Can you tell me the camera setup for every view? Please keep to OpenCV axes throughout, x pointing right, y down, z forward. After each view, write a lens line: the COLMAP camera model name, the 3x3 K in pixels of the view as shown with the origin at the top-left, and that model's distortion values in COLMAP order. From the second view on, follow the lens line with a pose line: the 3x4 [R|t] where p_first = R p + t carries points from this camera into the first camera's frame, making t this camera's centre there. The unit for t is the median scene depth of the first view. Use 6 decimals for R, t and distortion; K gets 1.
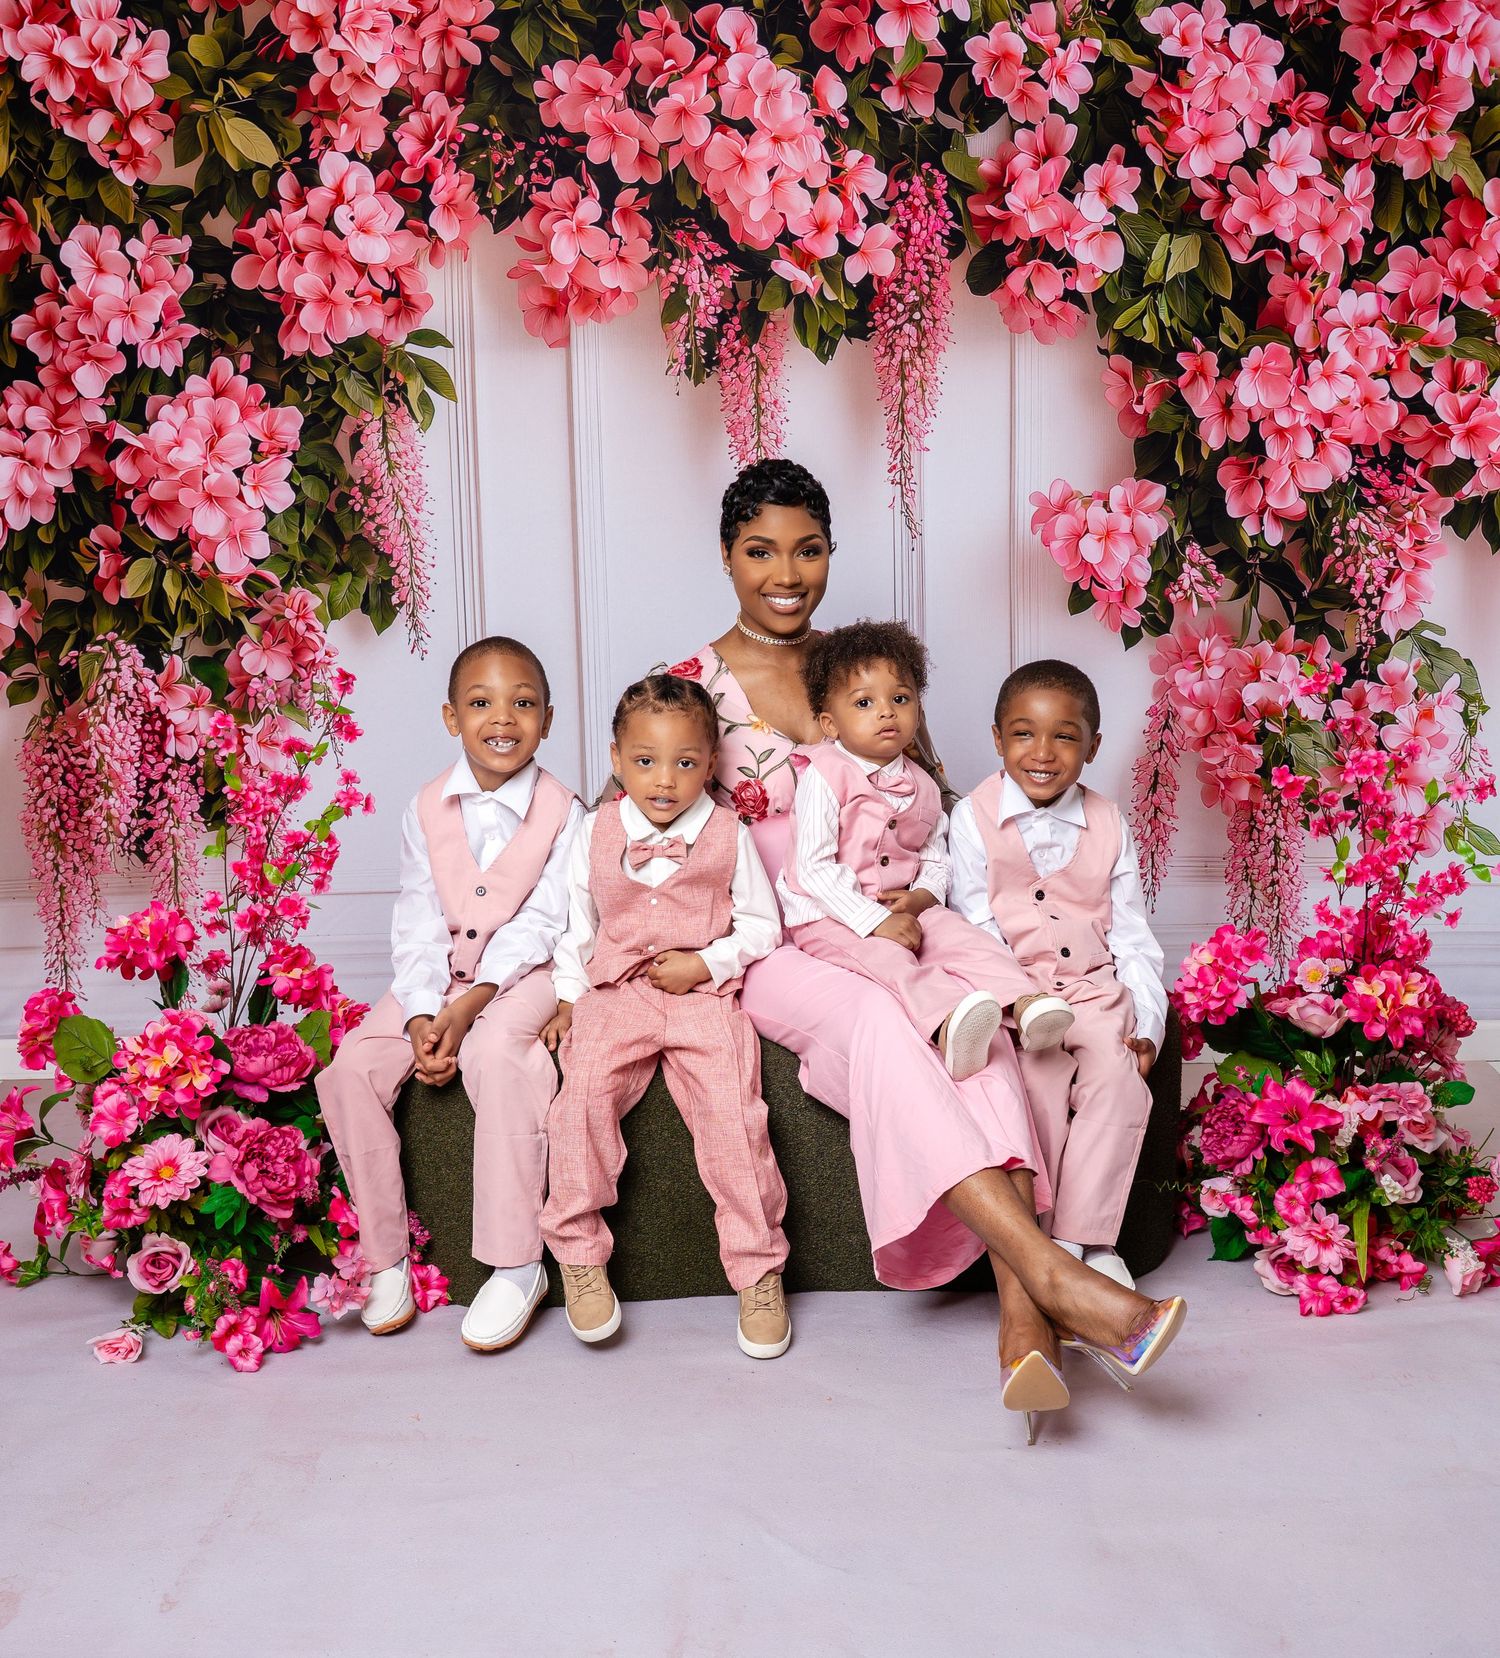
lens RADIAL K [[1555.1, 0, 764.6], [0, 1555.1, 823.9], [0, 0, 1]] dist [-0.019906, 0.000000]
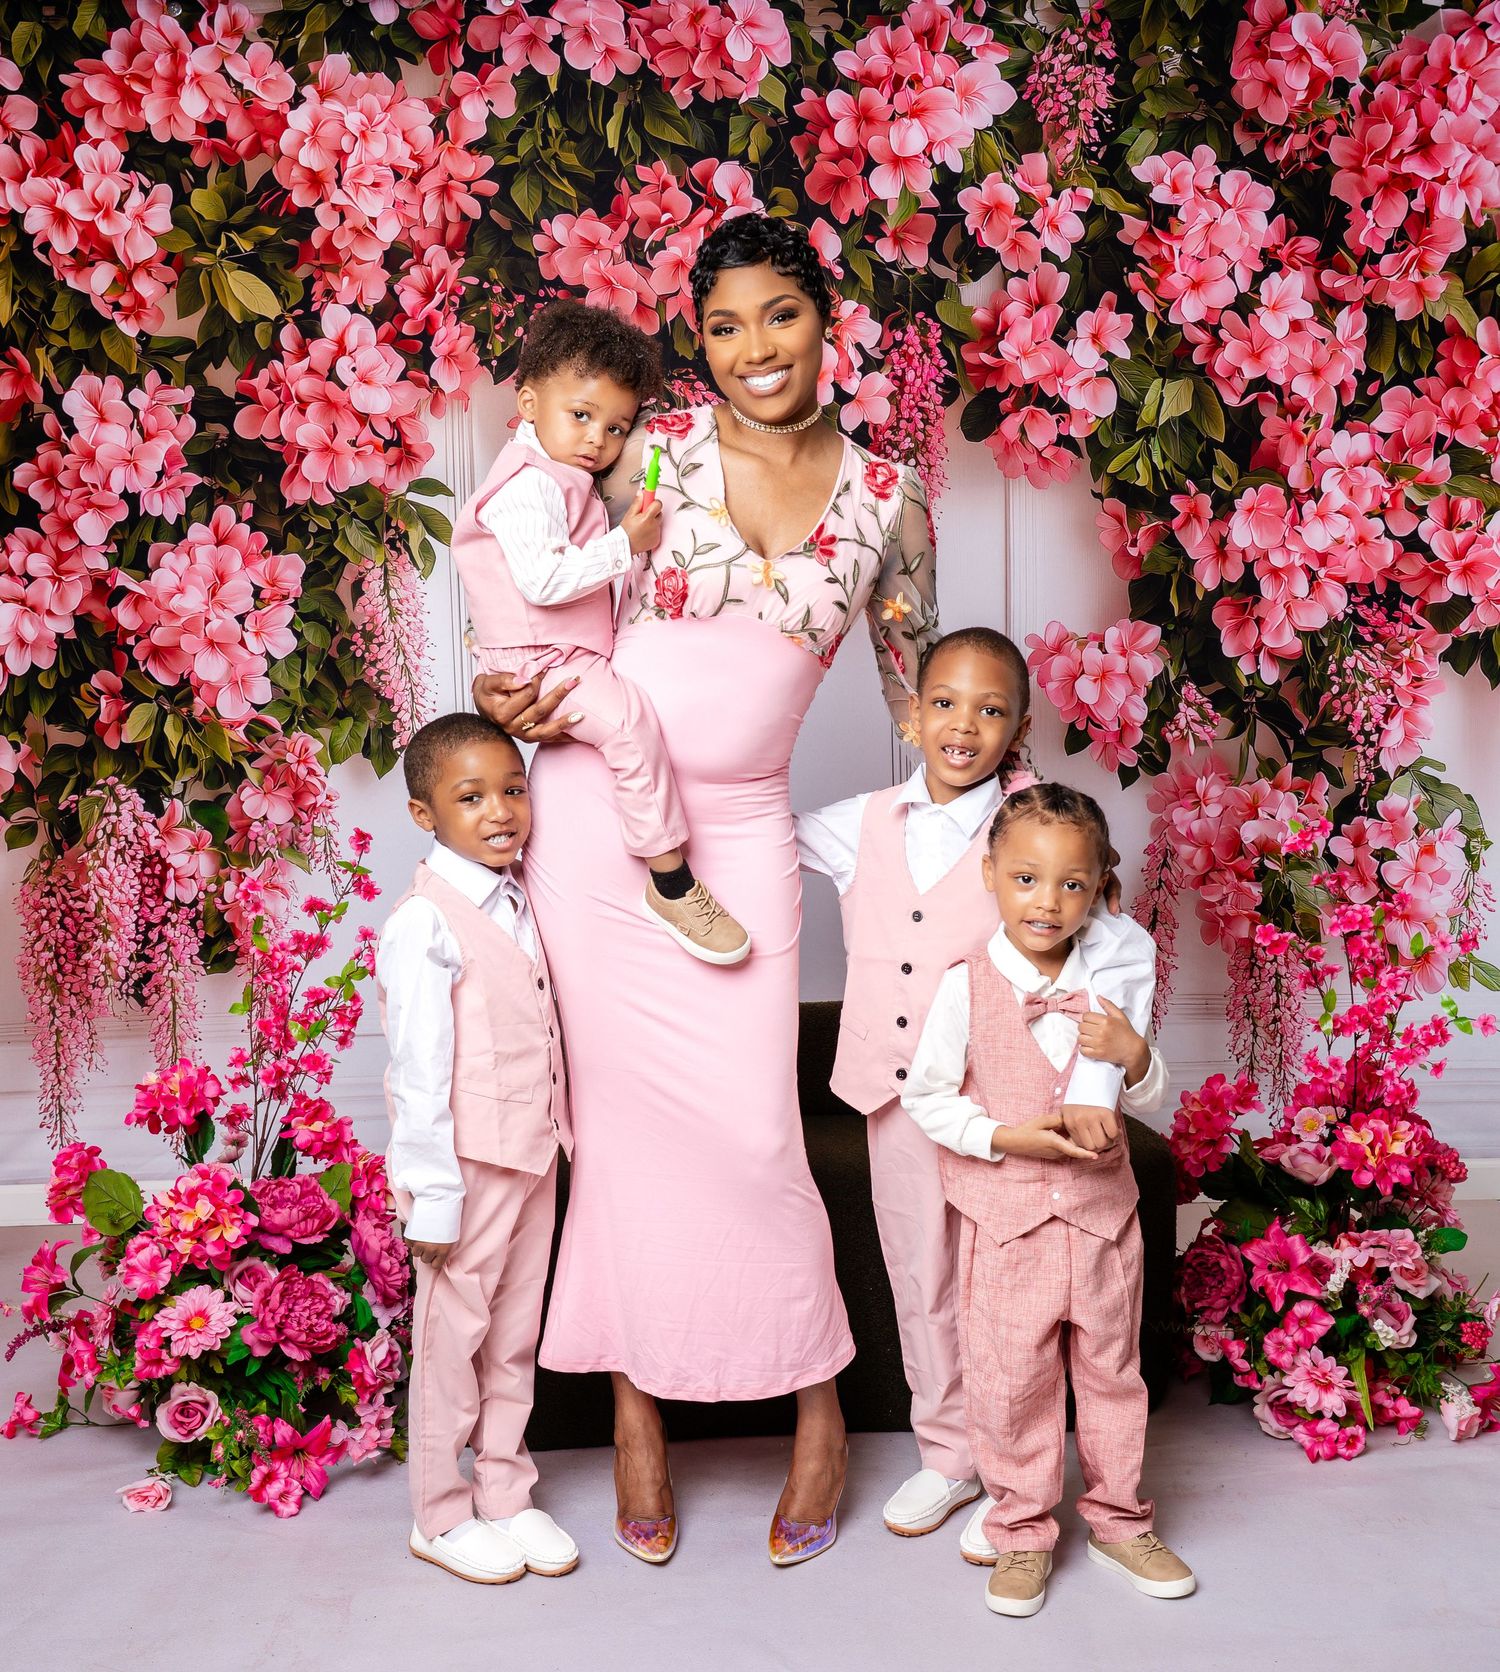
lens RADIAL K [[1772.1, 0, 732.0], [0, 1772.1, 842.4], [0, 0, 1]] dist [0.014922, 0.000000]
pose [[0.999975, -0.005601, -0.004404, -0.015625], [0.005448, 0.999409, -0.033929, -0.040874], [0.004592, 0.033904, 0.999415, -0.148970]]
